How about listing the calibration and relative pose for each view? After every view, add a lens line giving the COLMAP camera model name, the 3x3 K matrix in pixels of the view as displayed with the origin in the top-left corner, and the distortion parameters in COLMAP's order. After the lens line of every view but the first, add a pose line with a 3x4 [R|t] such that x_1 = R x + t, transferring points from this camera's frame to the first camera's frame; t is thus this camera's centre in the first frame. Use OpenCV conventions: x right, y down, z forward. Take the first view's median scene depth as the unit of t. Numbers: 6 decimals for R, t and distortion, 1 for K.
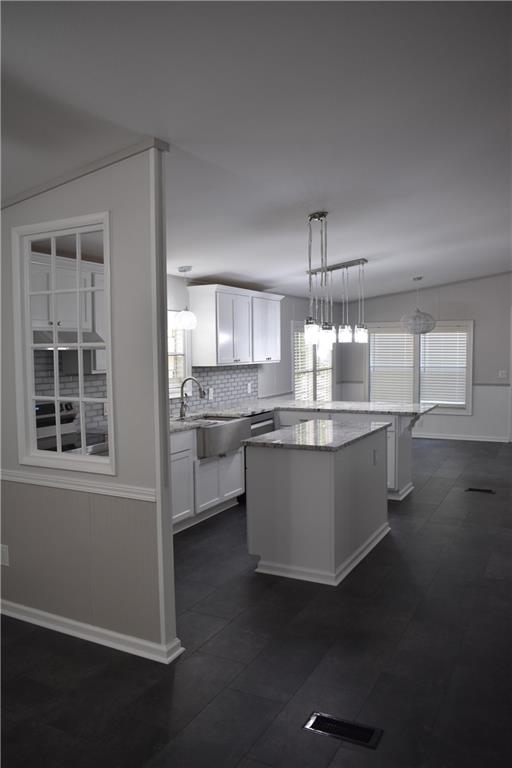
lens RADIAL K [[598.9, 0, 256.0], [0, 598.9, 384.0], [0, 0, 1]] dist [-0.104426, 0.002532]
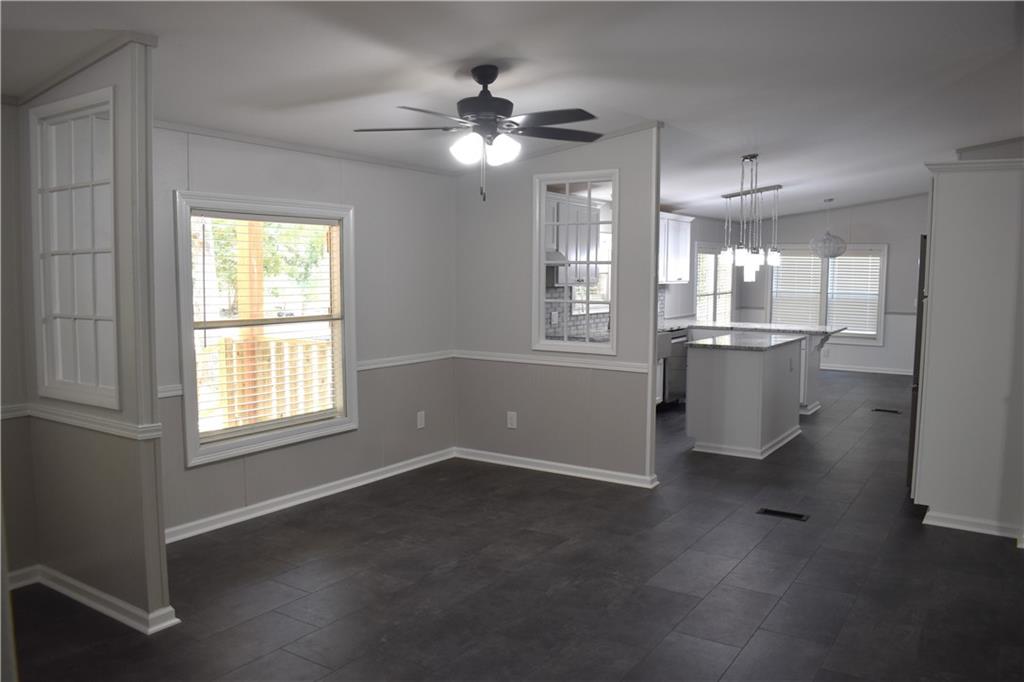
lens RADIAL K [[798.6, 0, 512.0], [0, 798.6, 341.0], [0, 0, 1]] dist [-0.104426, 0.002532]
pose [[0.994404, 0.024994, -0.102640, -0.143314], [-0.022056, 0.999317, 0.029656, 0.034450], [0.103311, -0.027227, 0.994276, -0.450871]]
